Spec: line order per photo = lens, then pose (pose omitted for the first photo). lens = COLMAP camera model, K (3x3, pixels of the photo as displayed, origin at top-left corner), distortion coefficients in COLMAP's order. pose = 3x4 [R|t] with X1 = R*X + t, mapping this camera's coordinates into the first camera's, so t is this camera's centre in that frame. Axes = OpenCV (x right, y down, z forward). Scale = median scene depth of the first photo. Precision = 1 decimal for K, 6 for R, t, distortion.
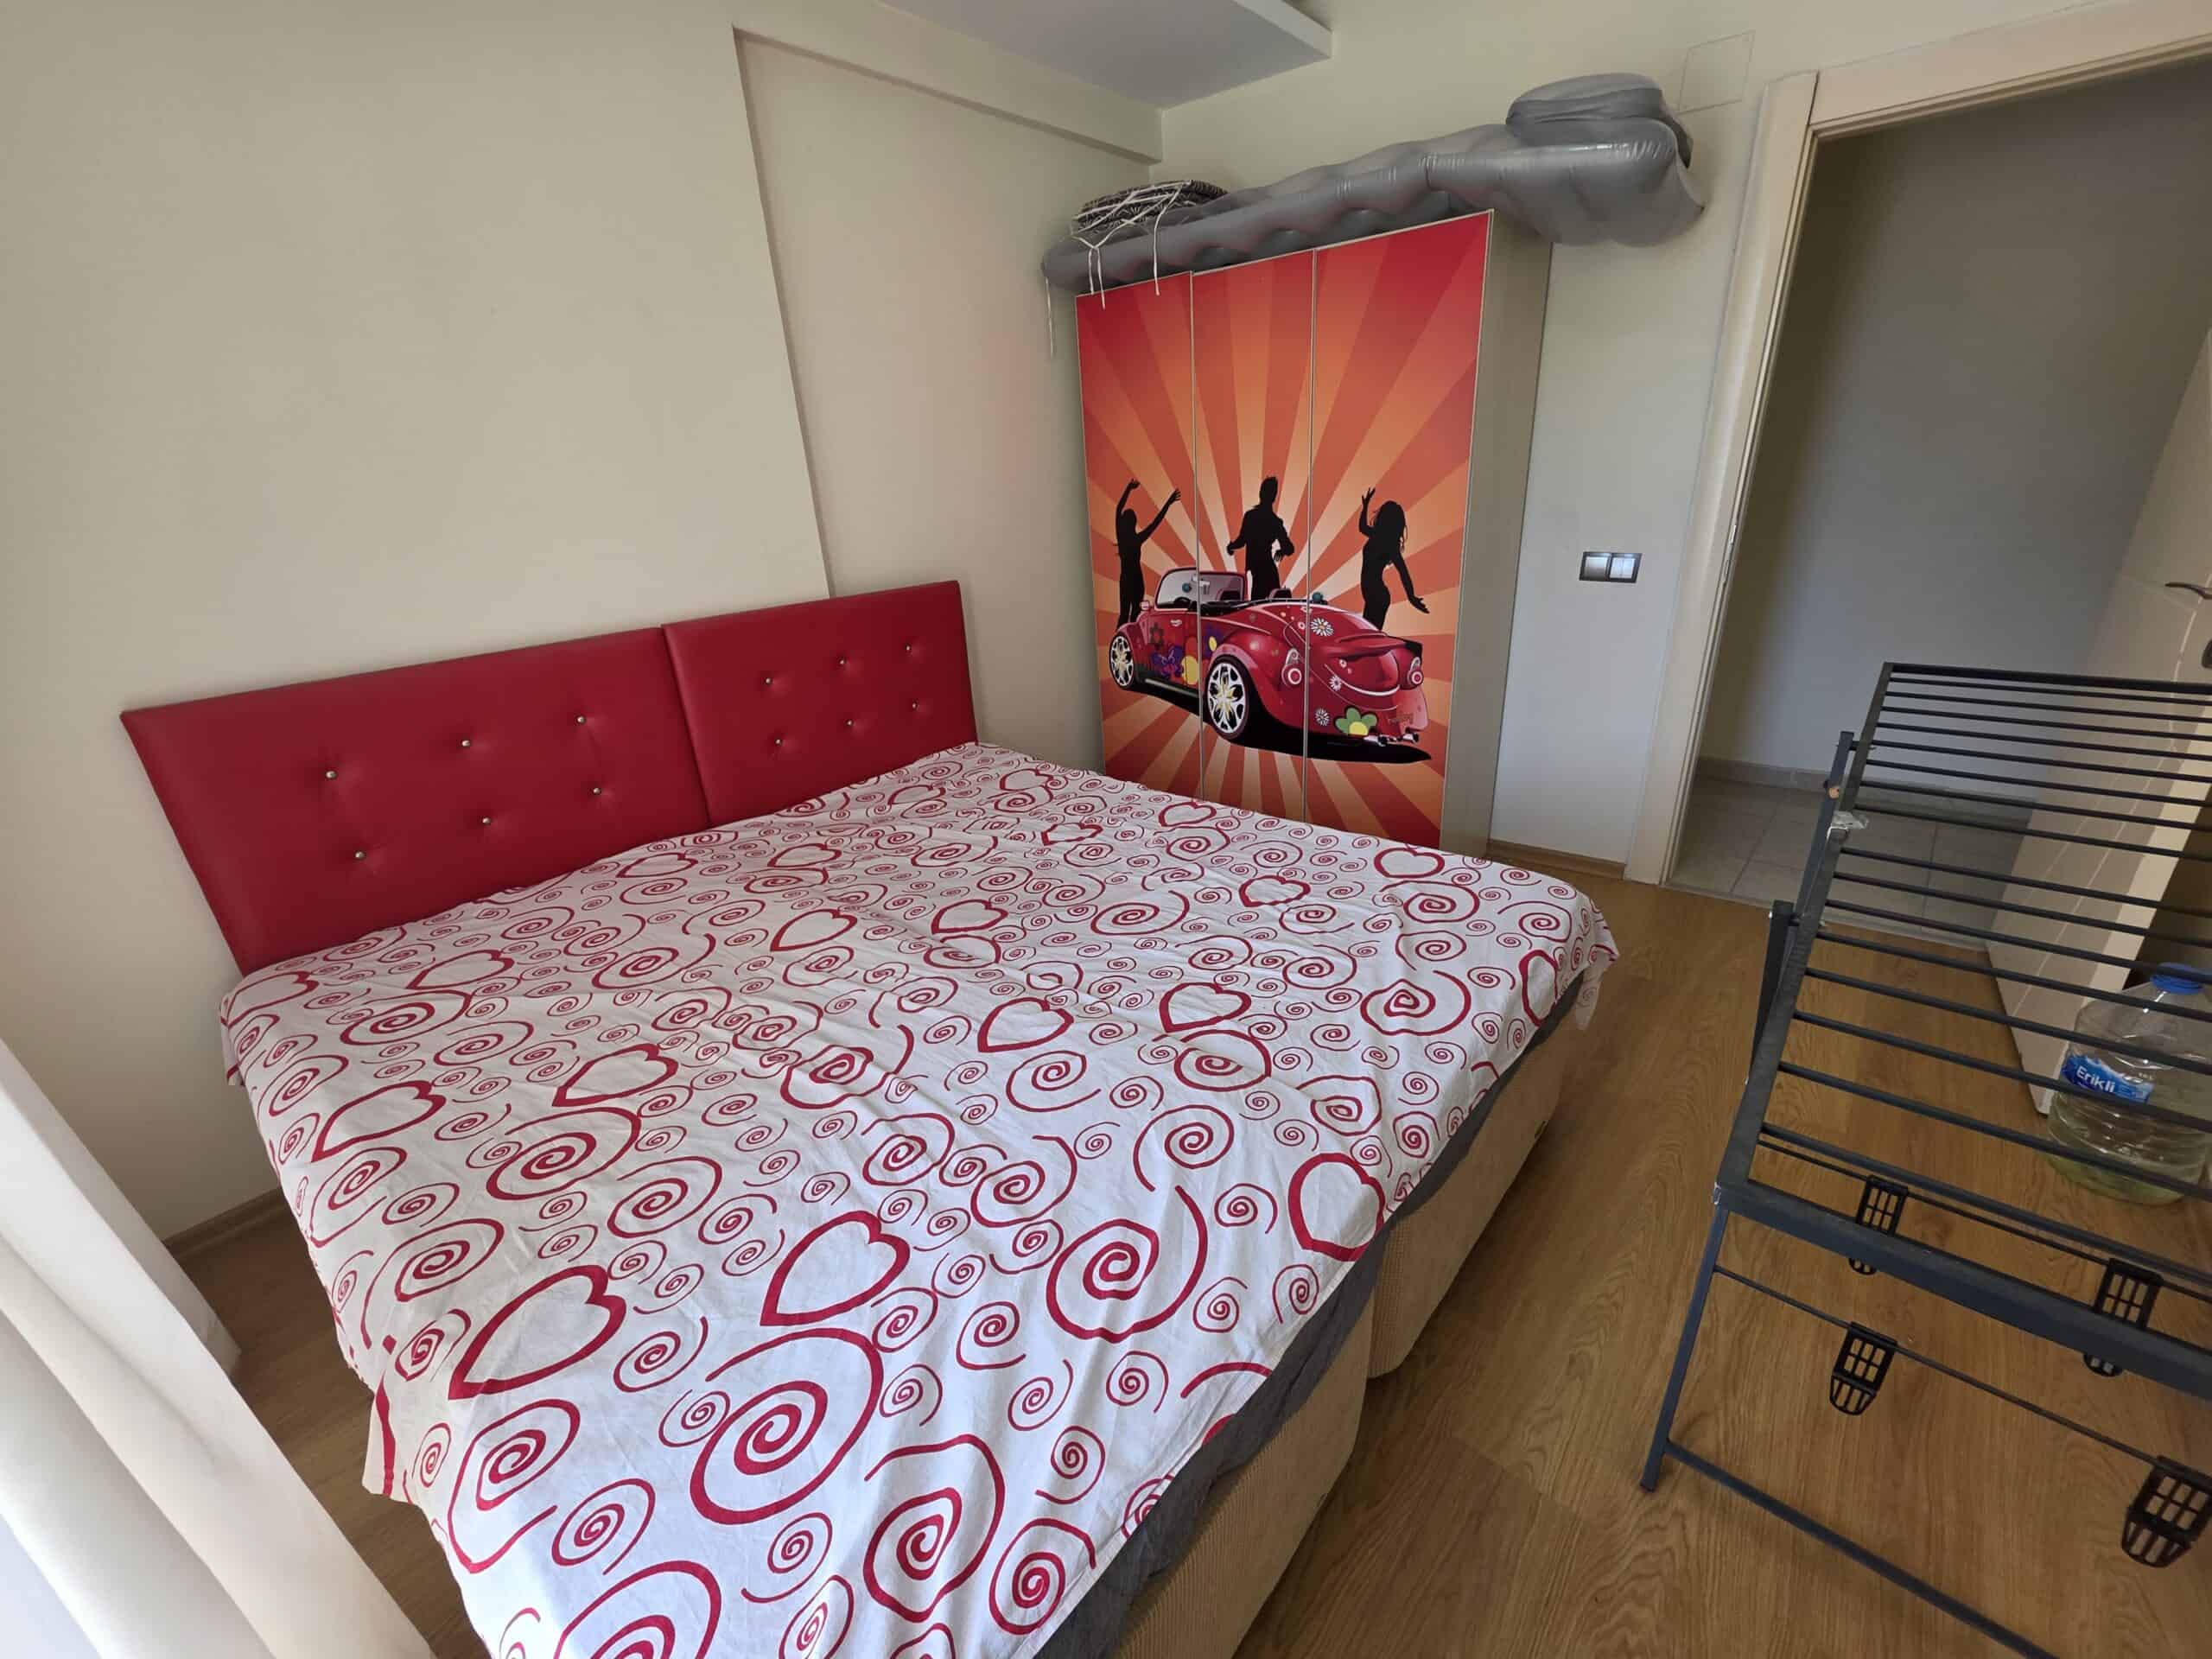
lens RADIAL K [[881.7, 0, 1113.8], [0, 881.7, 824.0], [0, 0, 1]] dist [0.000508, 0.000008]
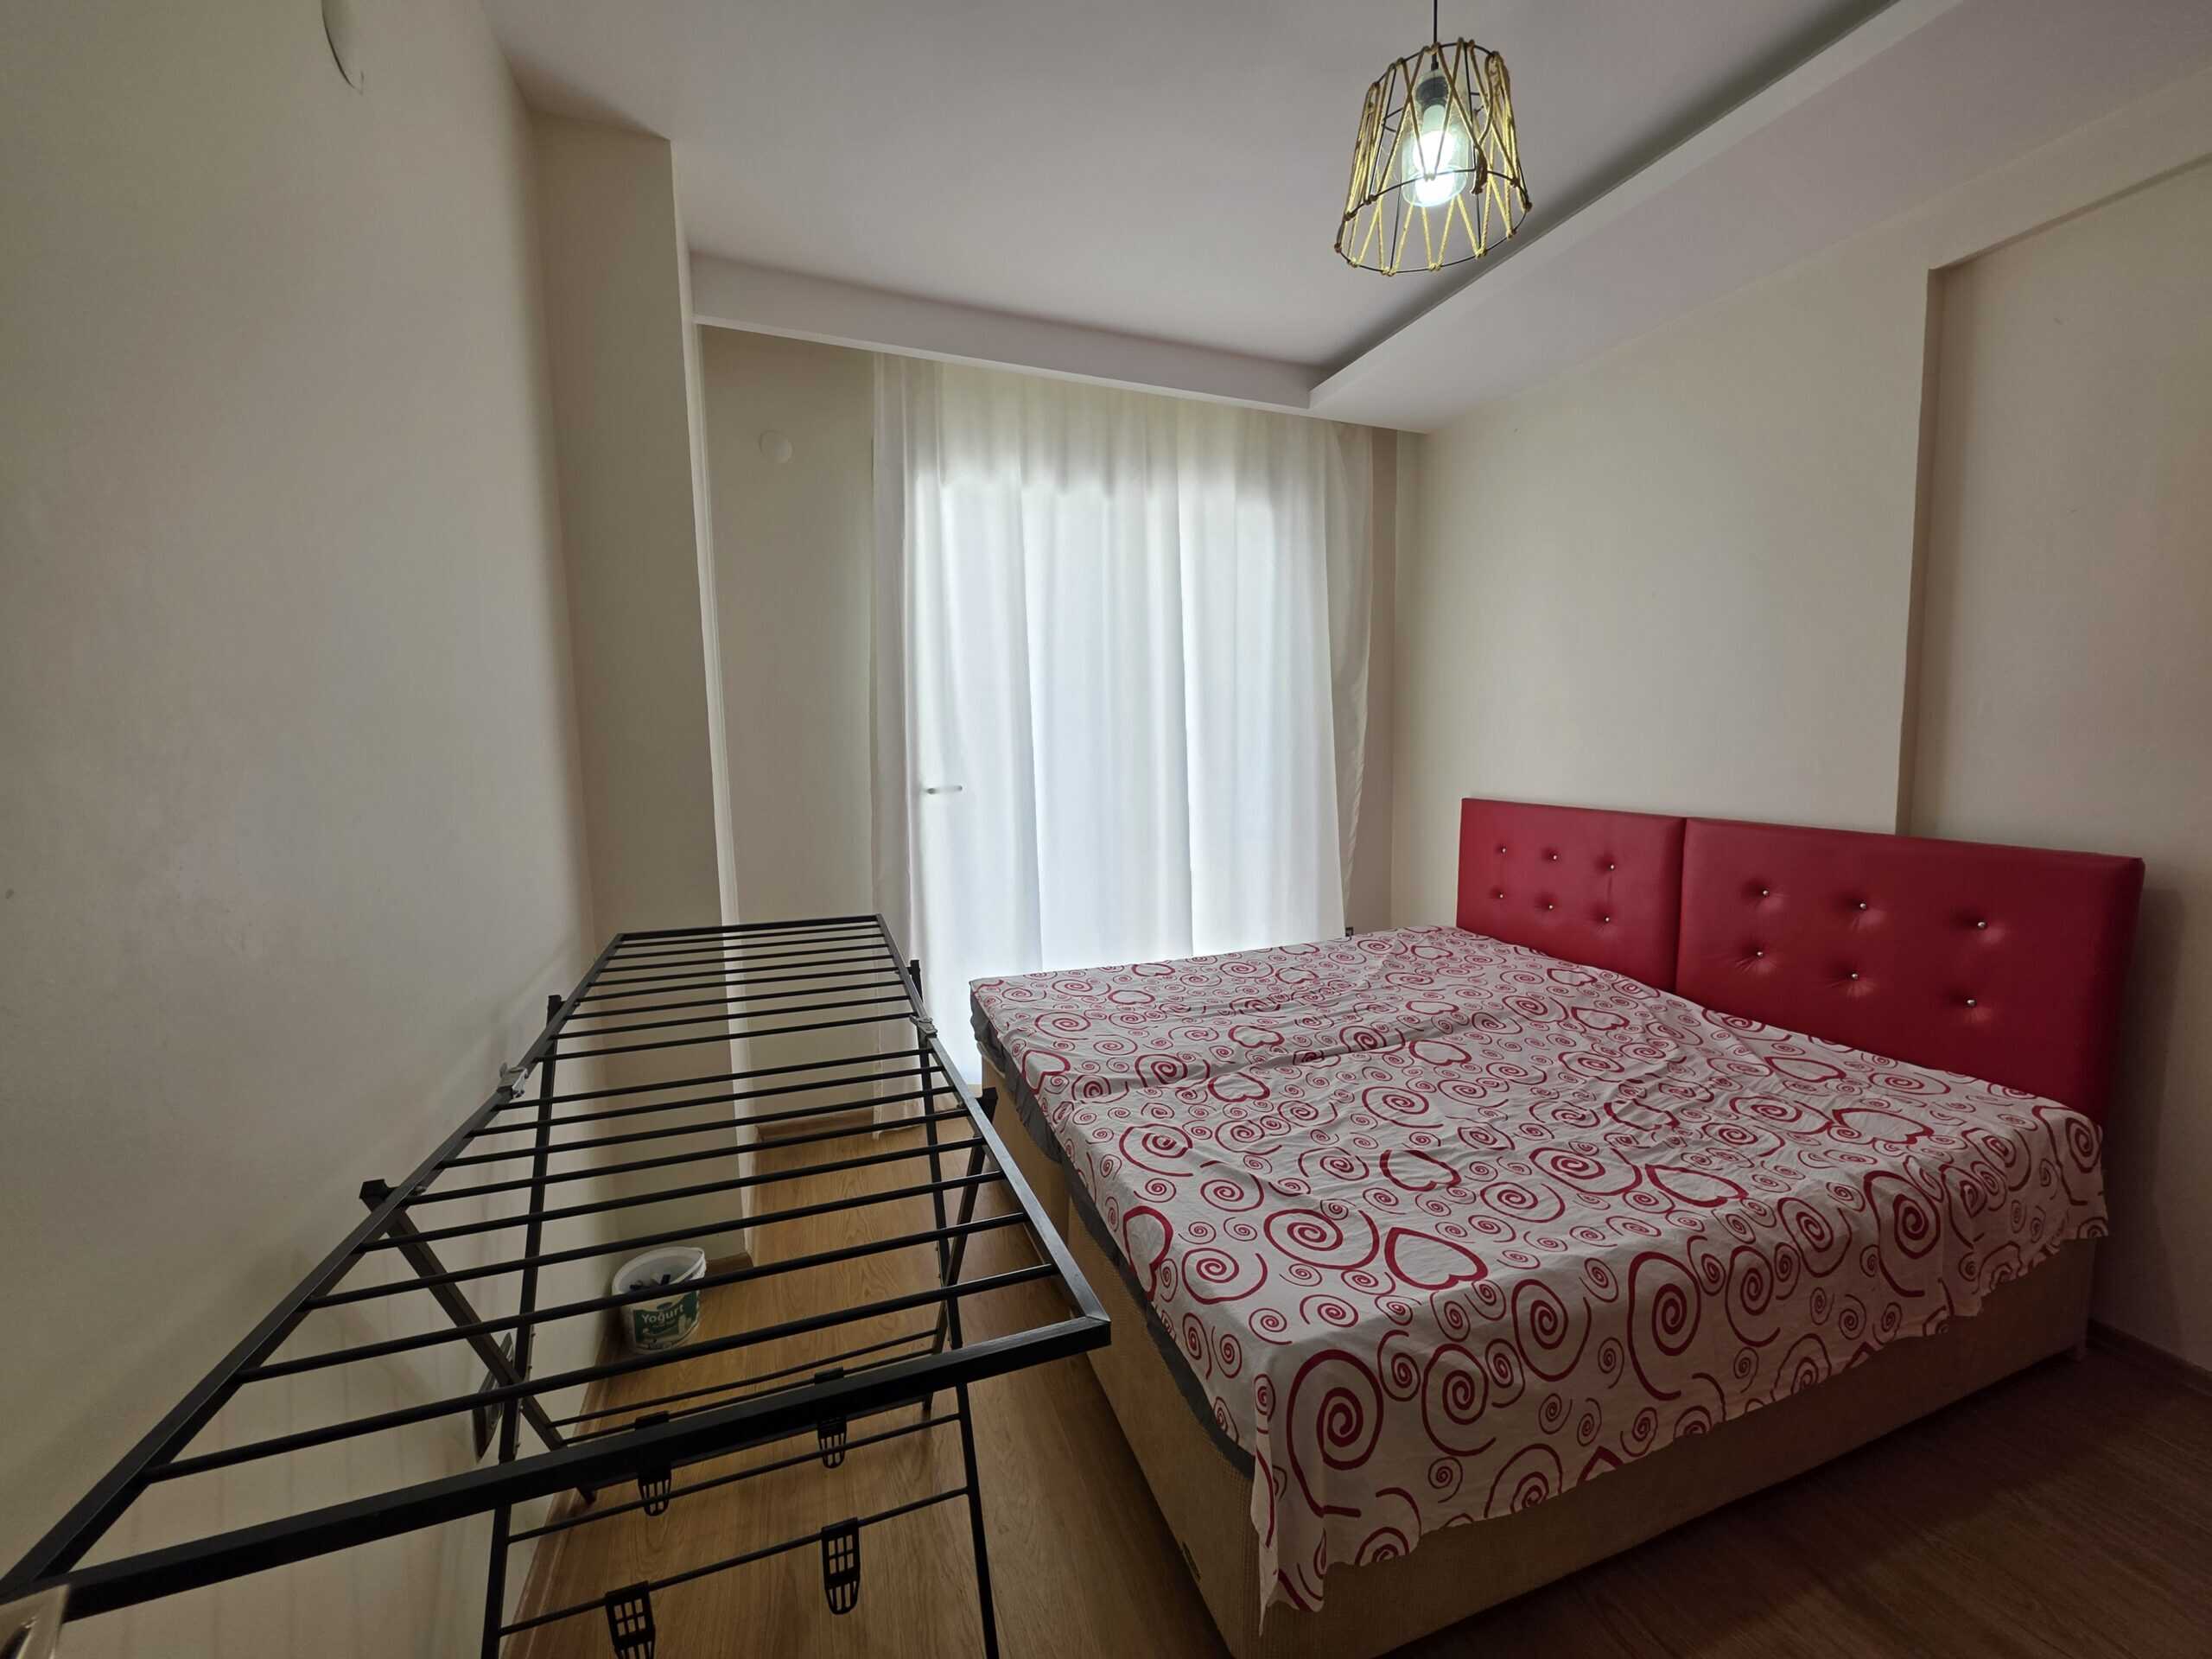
lens RADIAL K [[881.7, 0, 1113.8], [0, 881.7, 824.0], [0, 0, 1]] dist [0.000508, 0.000008]
pose [[-0.479371, 0.152526, -0.864257, 0.995129], [-0.285911, 0.903915, 0.318108, -0.416218], [0.829734, 0.399592, -0.389702, 0.914465]]
